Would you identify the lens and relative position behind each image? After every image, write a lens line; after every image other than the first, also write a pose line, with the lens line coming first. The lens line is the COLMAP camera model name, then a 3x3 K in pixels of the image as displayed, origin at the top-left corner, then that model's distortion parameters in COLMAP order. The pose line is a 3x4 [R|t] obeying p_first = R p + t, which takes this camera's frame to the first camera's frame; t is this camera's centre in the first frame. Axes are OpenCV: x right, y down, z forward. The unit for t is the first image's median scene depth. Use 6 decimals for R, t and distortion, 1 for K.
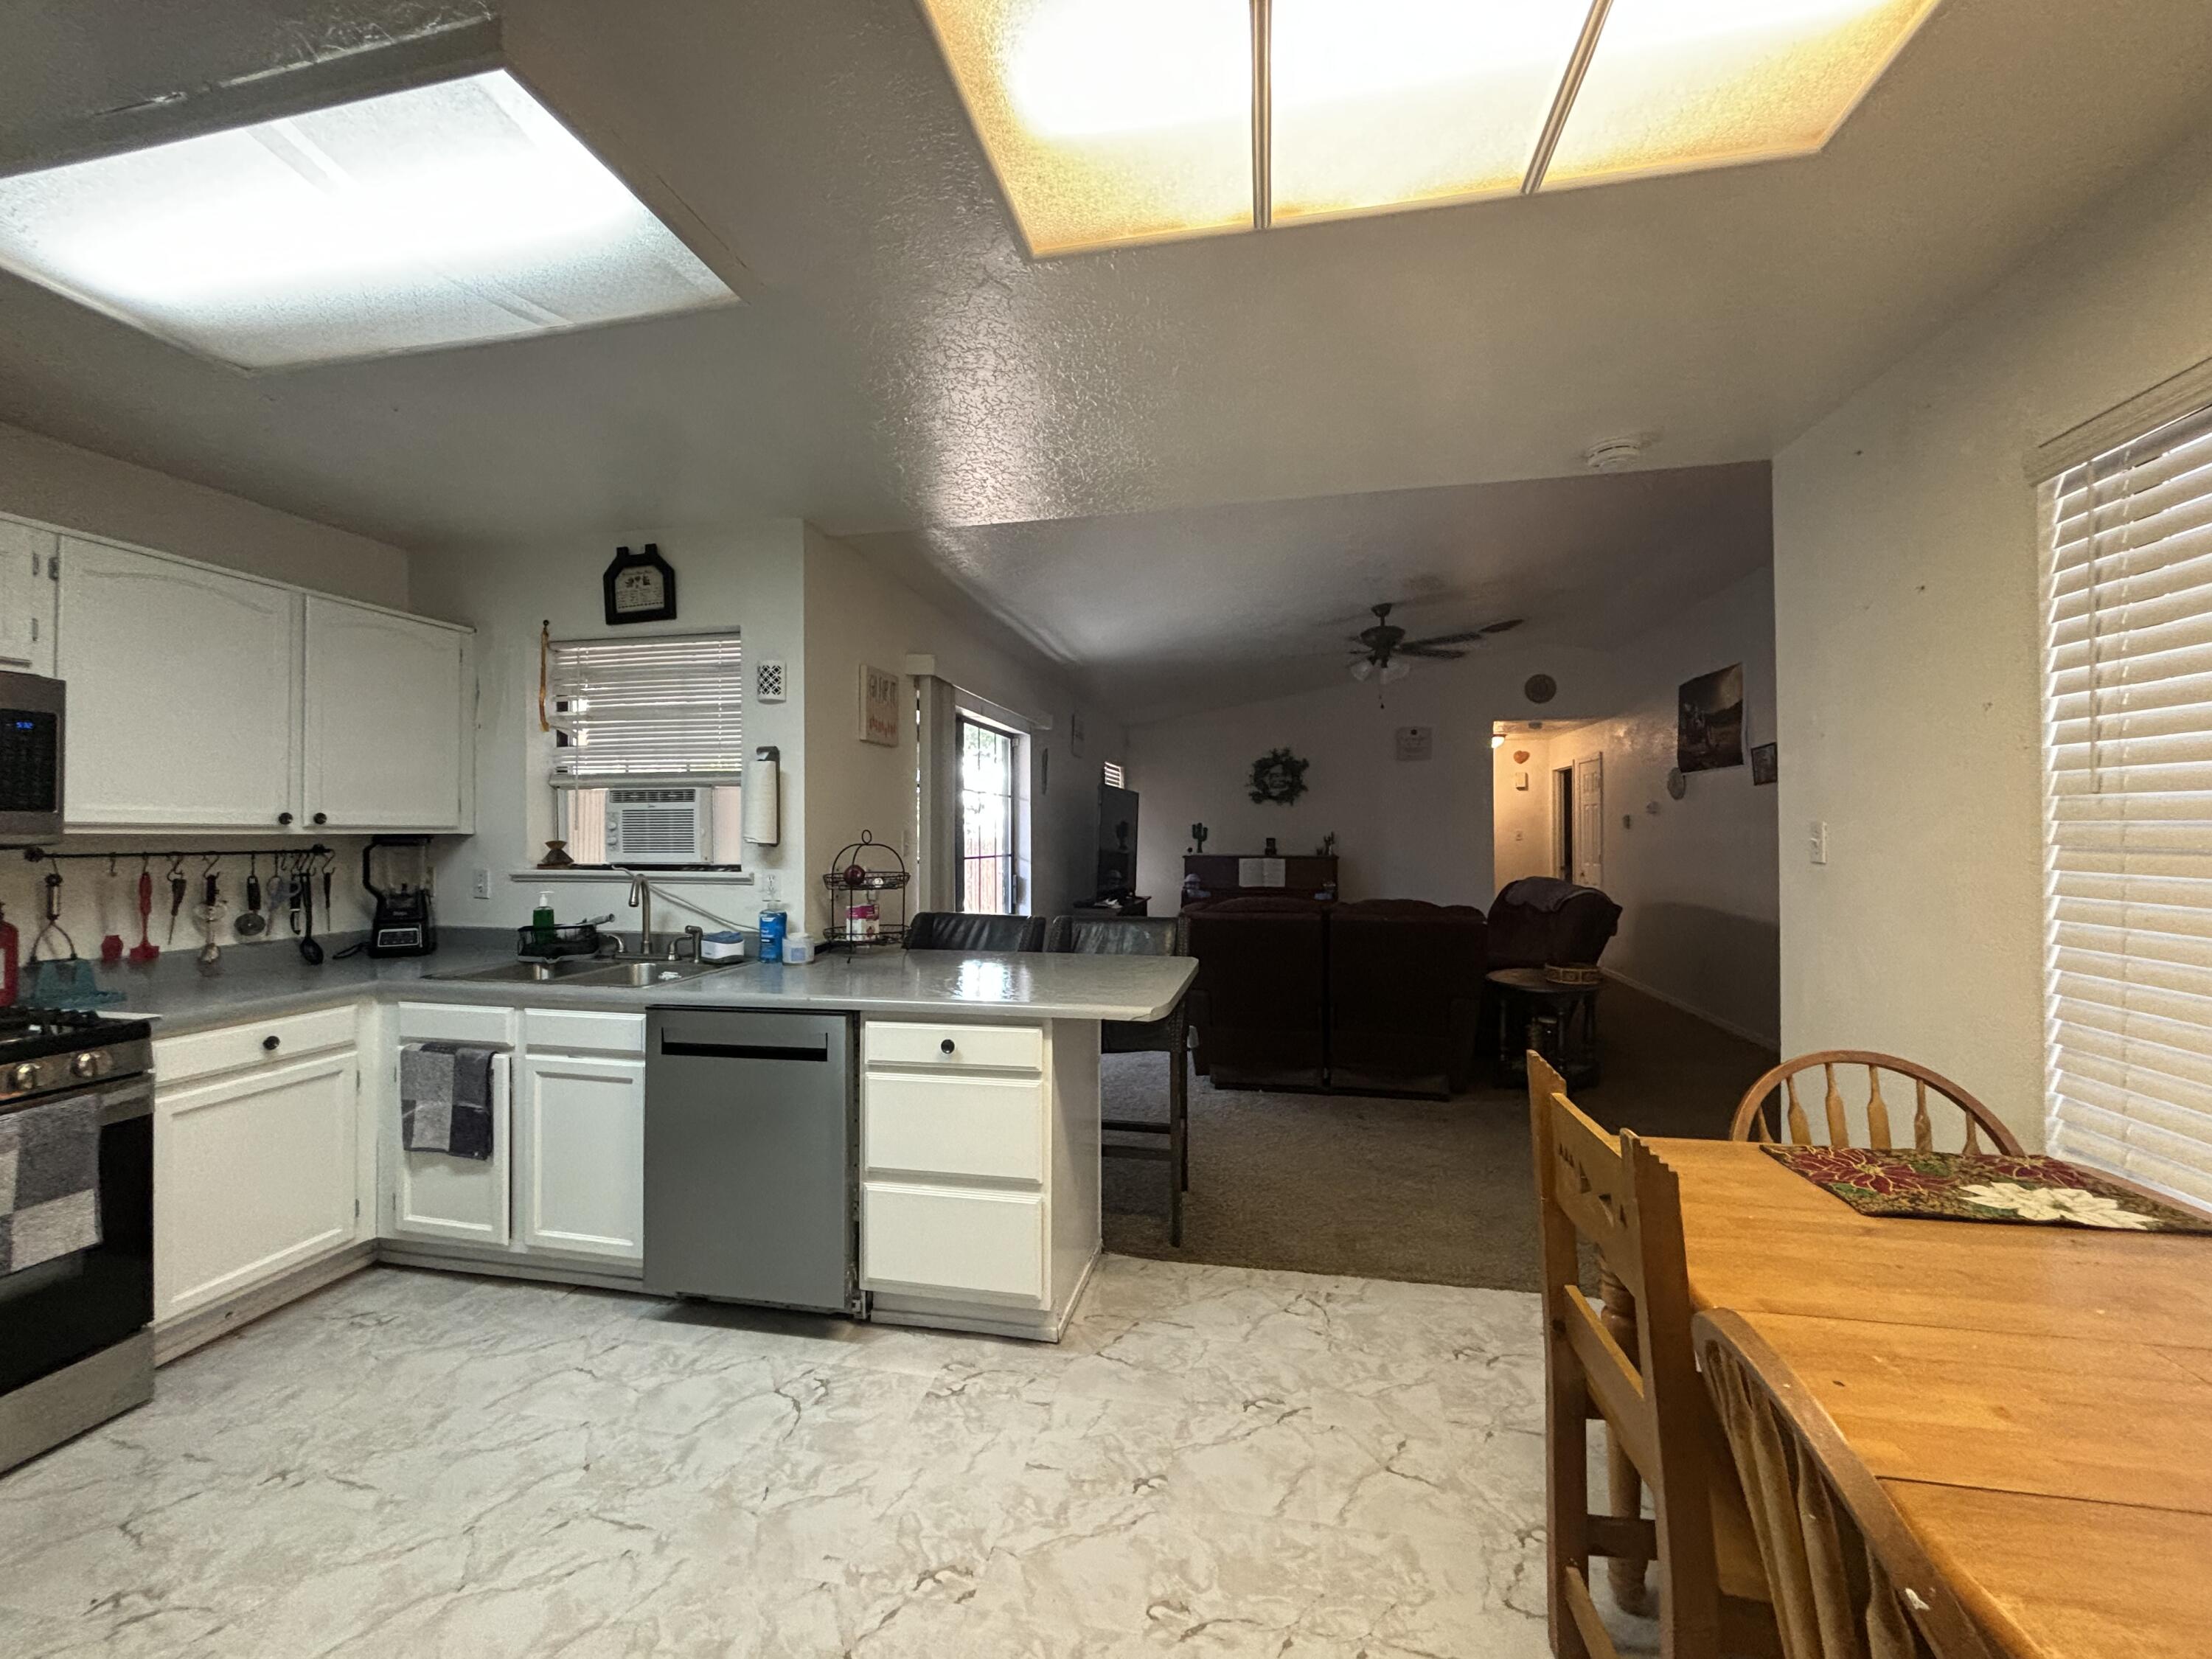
lens RADIAL K [[885.4, 0, 1106.0], [0, 885.4, 829.5], [0, 0, 1]] dist [-0.000551, 0.000194]
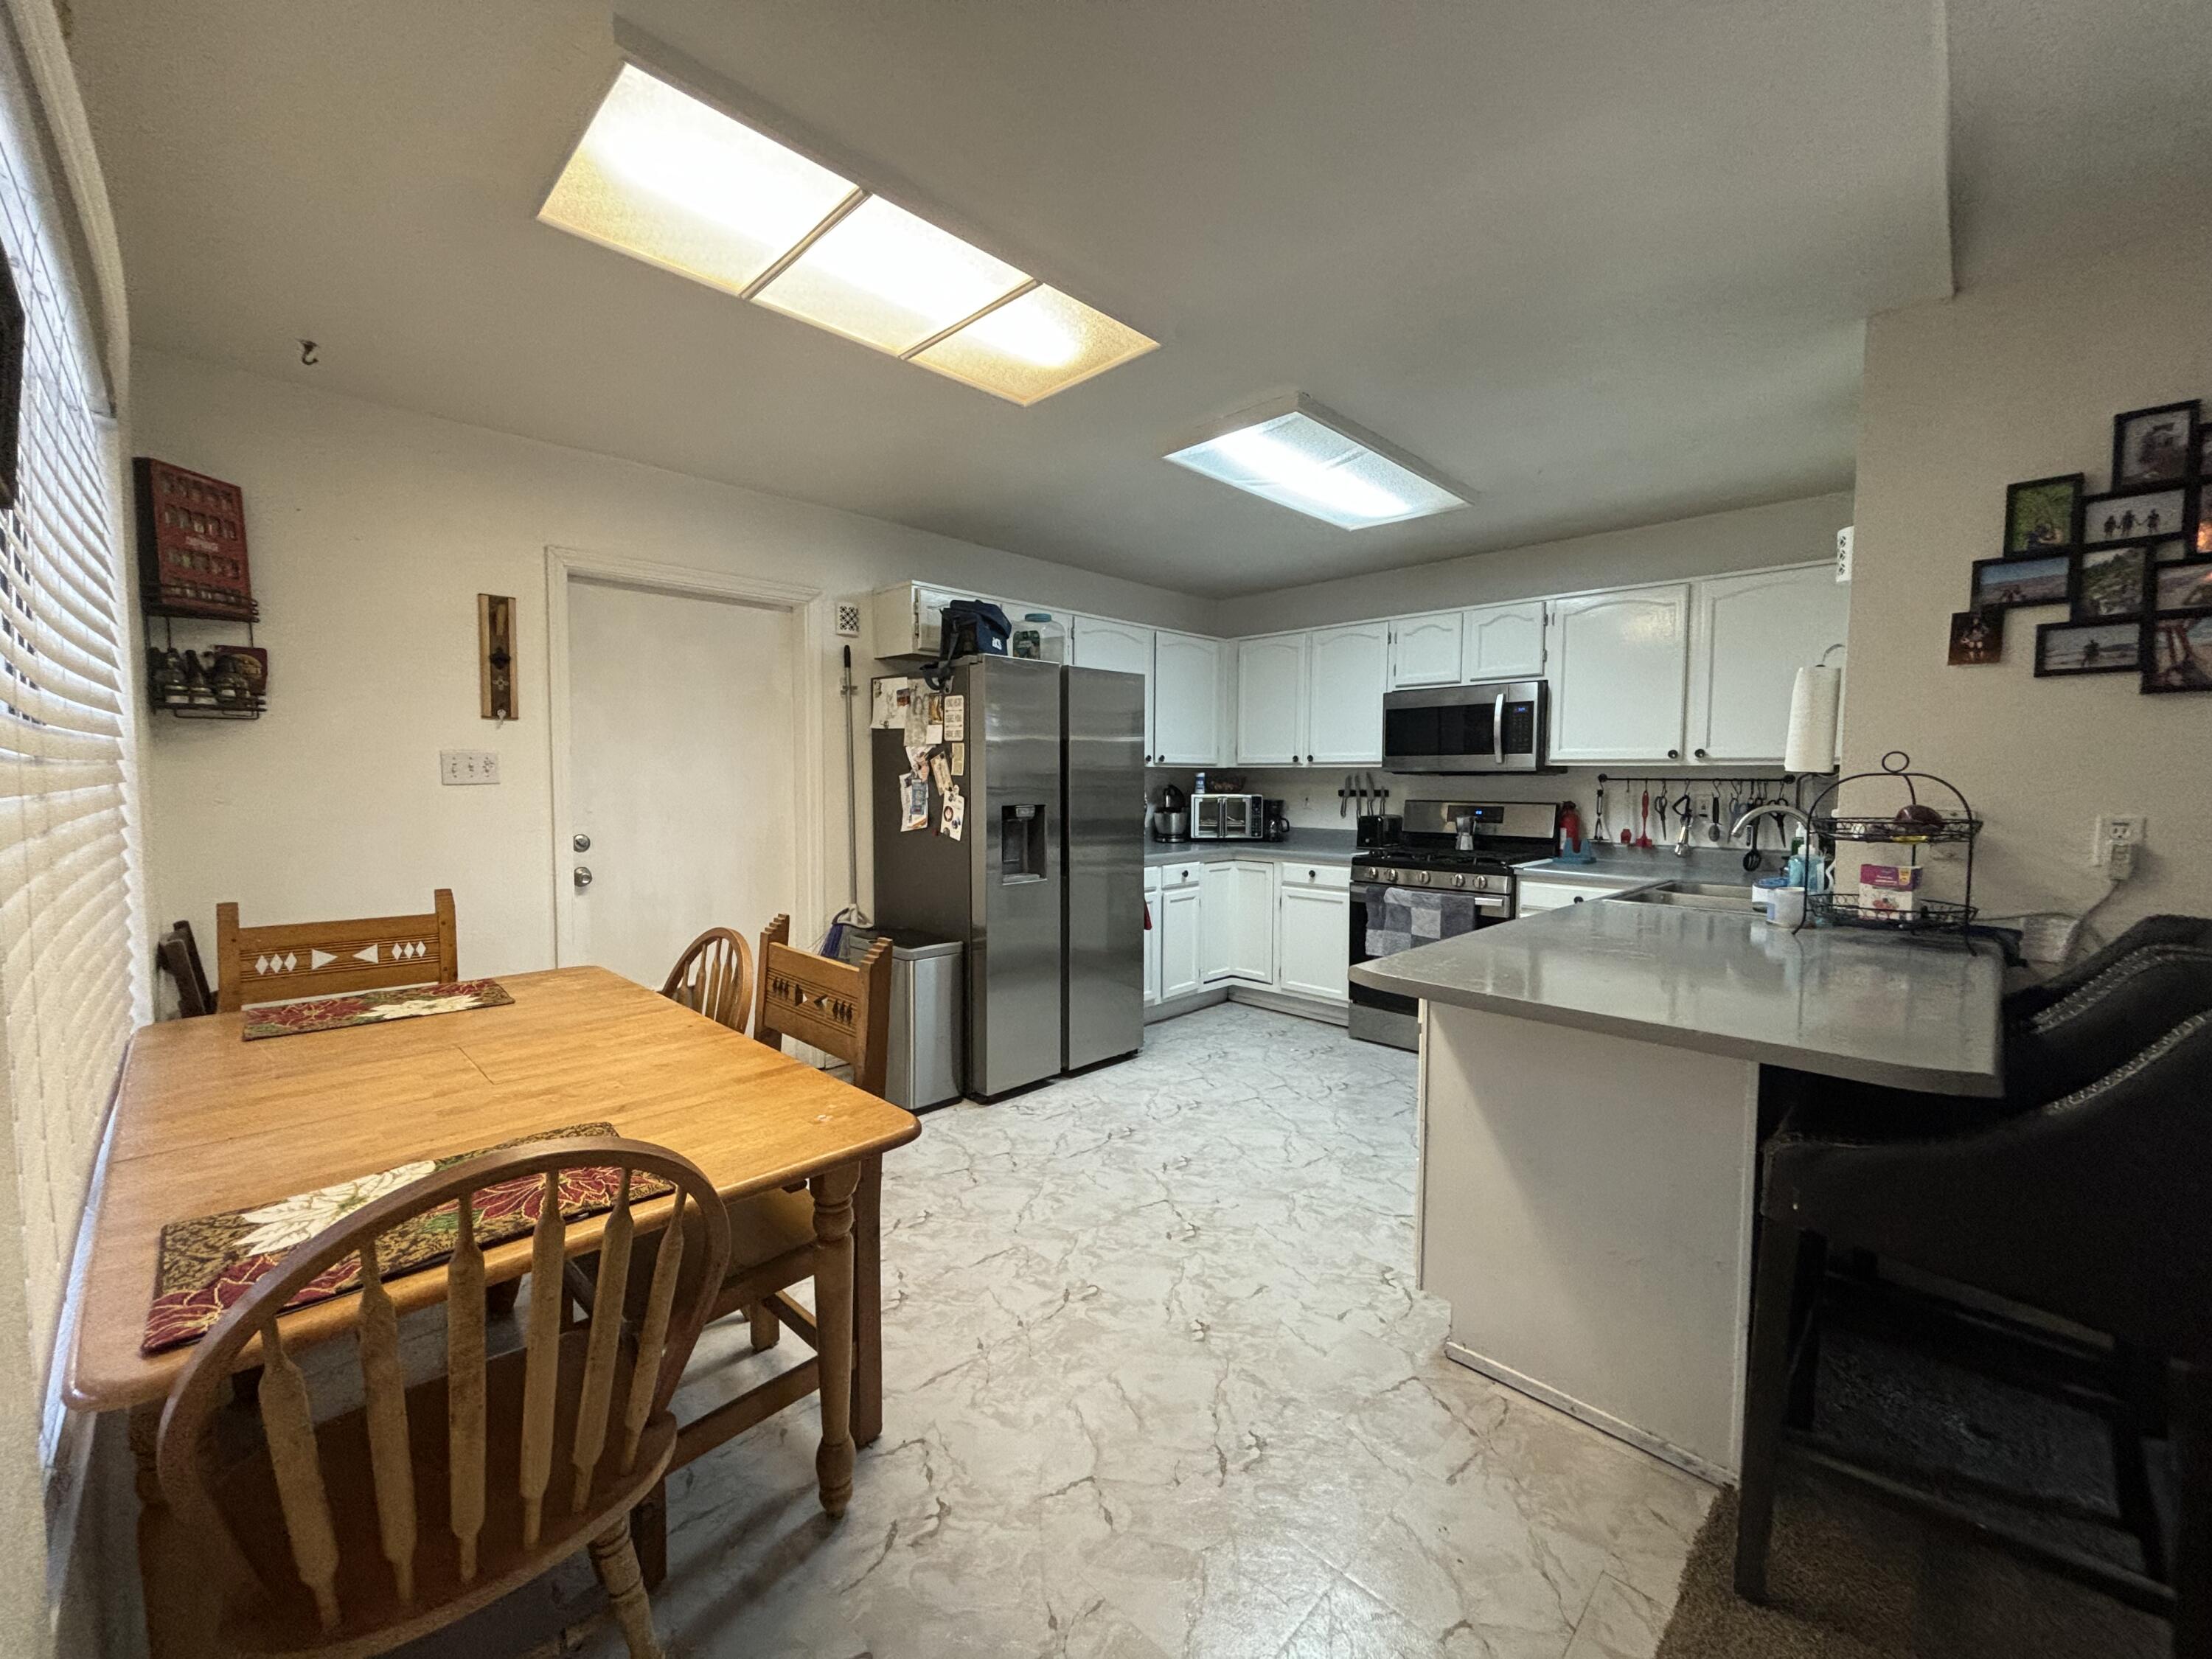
lens RADIAL K [[886.7, 0, 1108.0], [0, 886.7, 821.9], [0, 0, 1]] dist [0.000205, -0.000058]
pose [[-0.545539, 0.043287, -0.836967, 0.639438], [0.001088, 0.998701, 0.050943, 0.019653], [0.838084, 0.026881, -0.544878, 0.929244]]
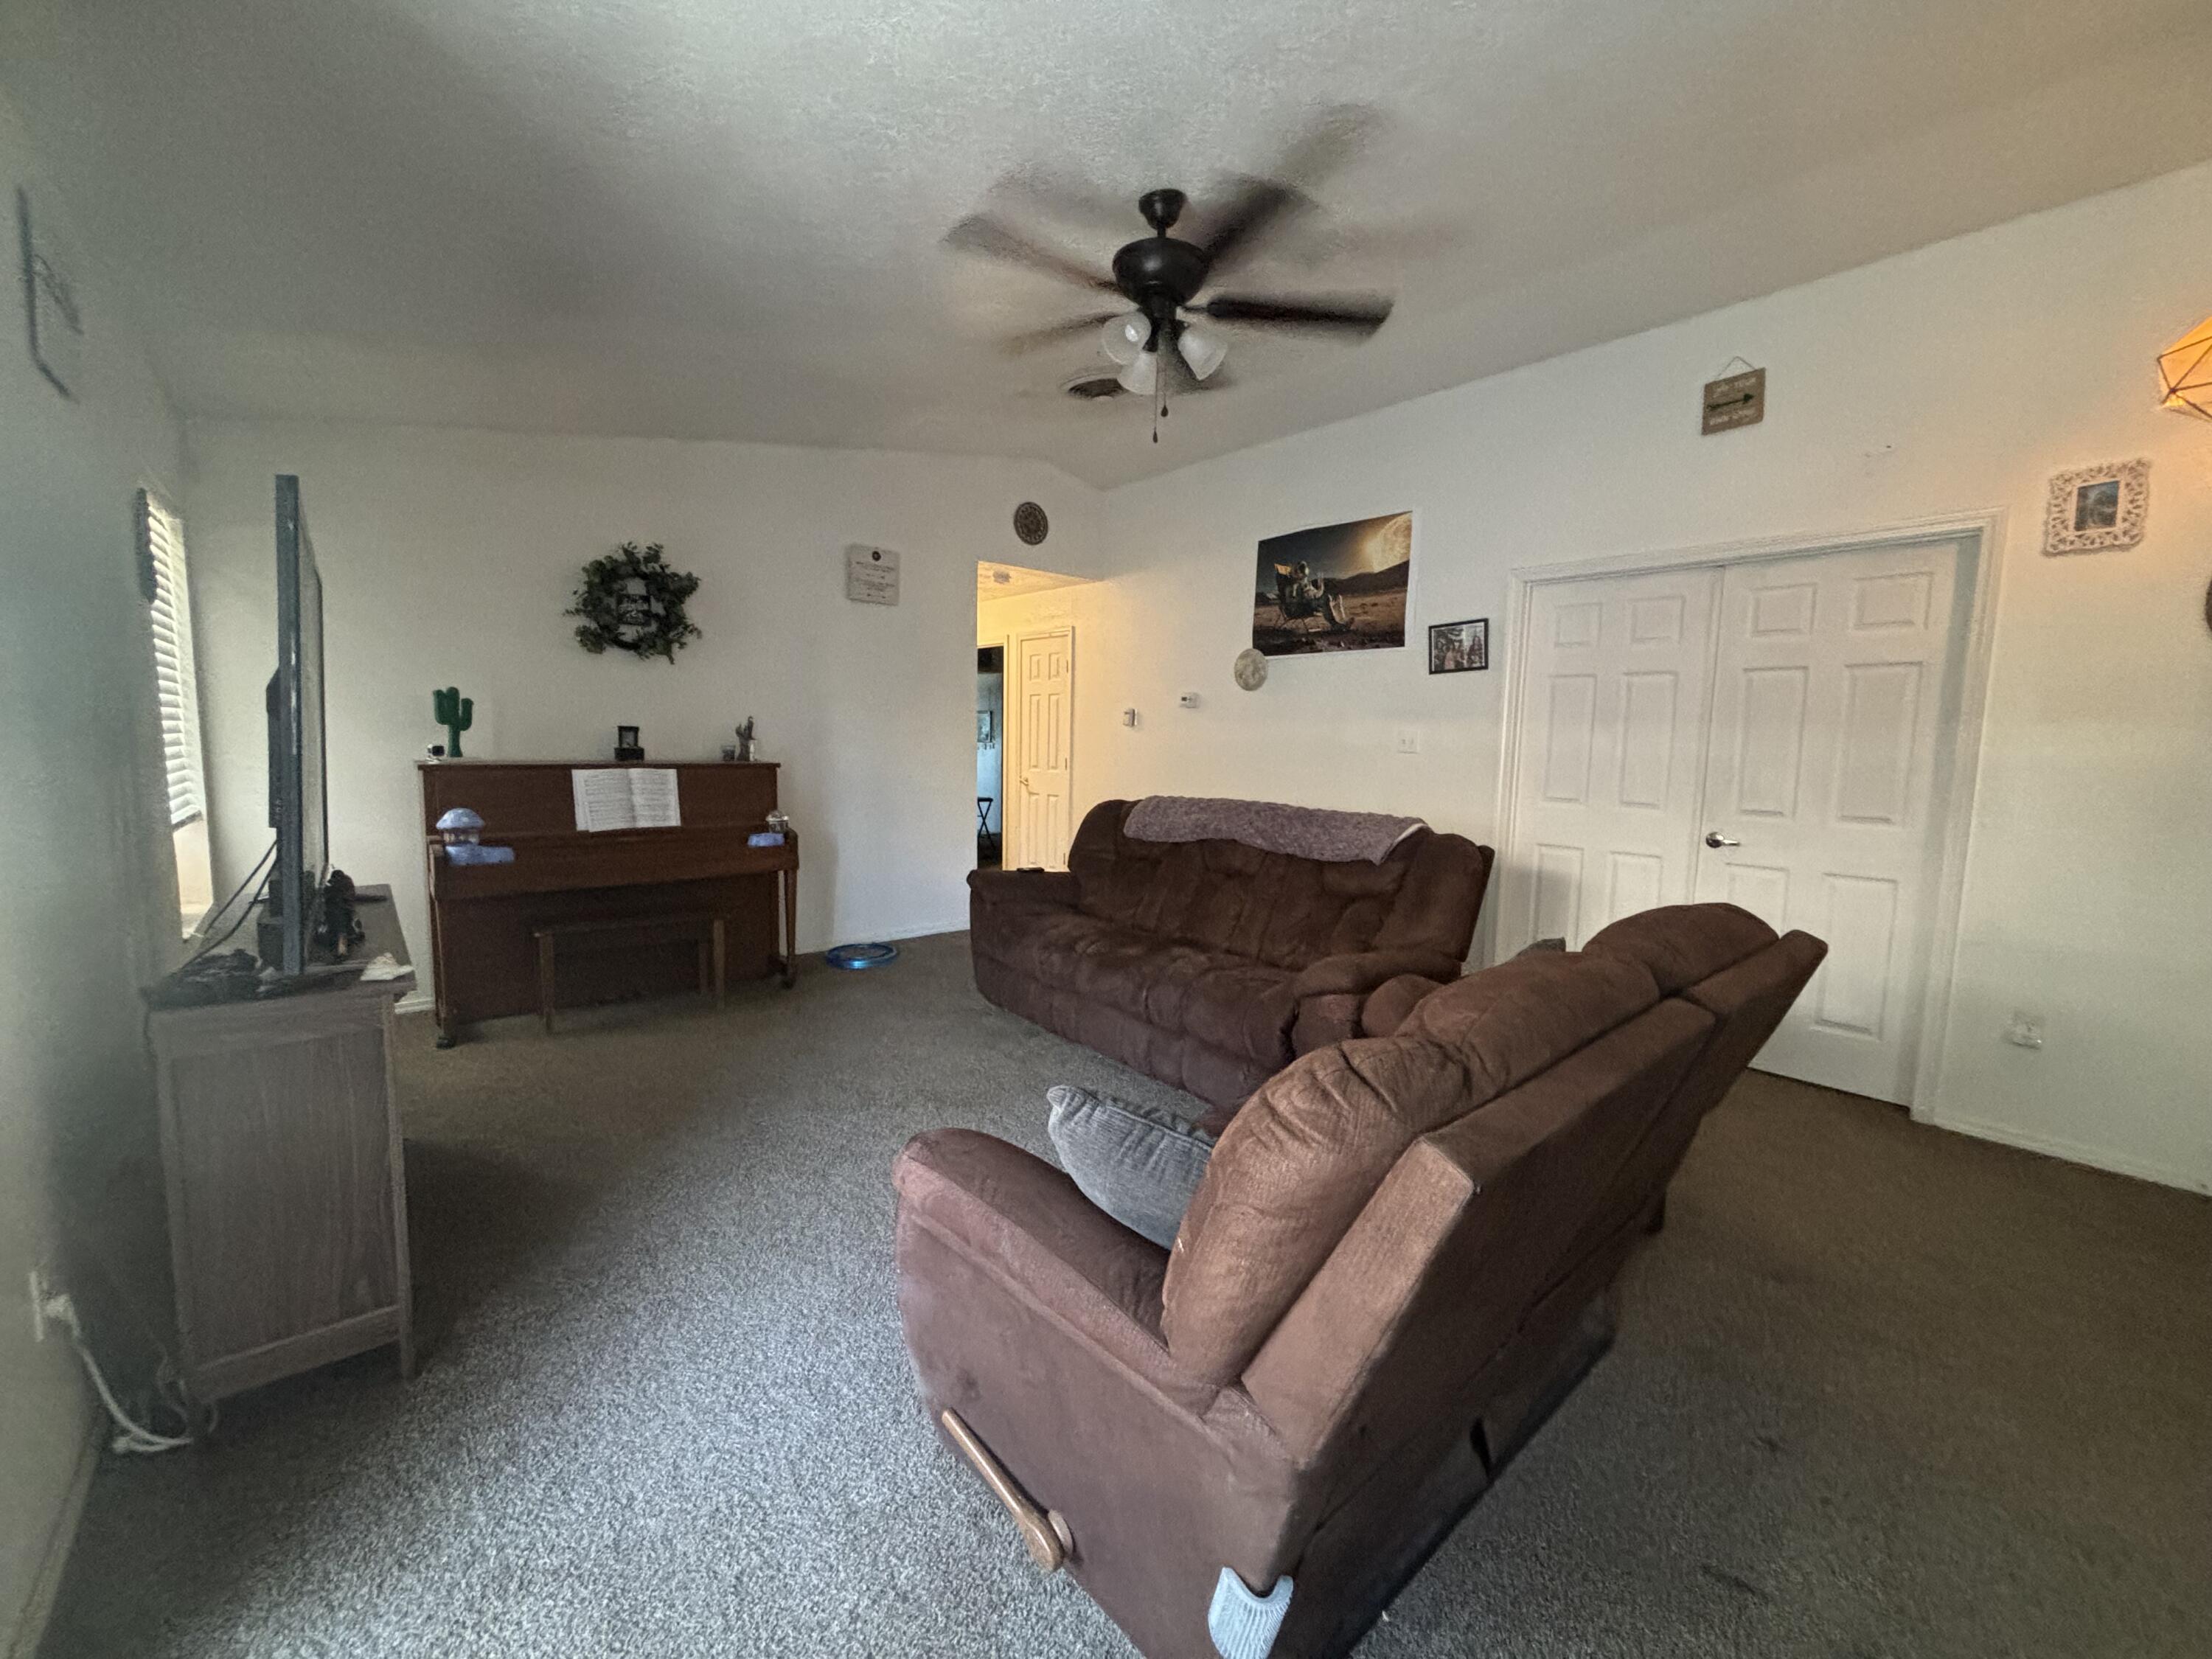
lens RADIAL K [[885.4, 0, 1106.0], [0, 885.4, 829.5], [0, 0, 1]] dist [-0.000551, 0.000194]
pose [[0.602301, -0.067714, 0.795392, -0.143956], [-0.025636, 0.994241, 0.104055, 0.025018], [-0.797857, -0.083063, 0.597096, 1.441618]]
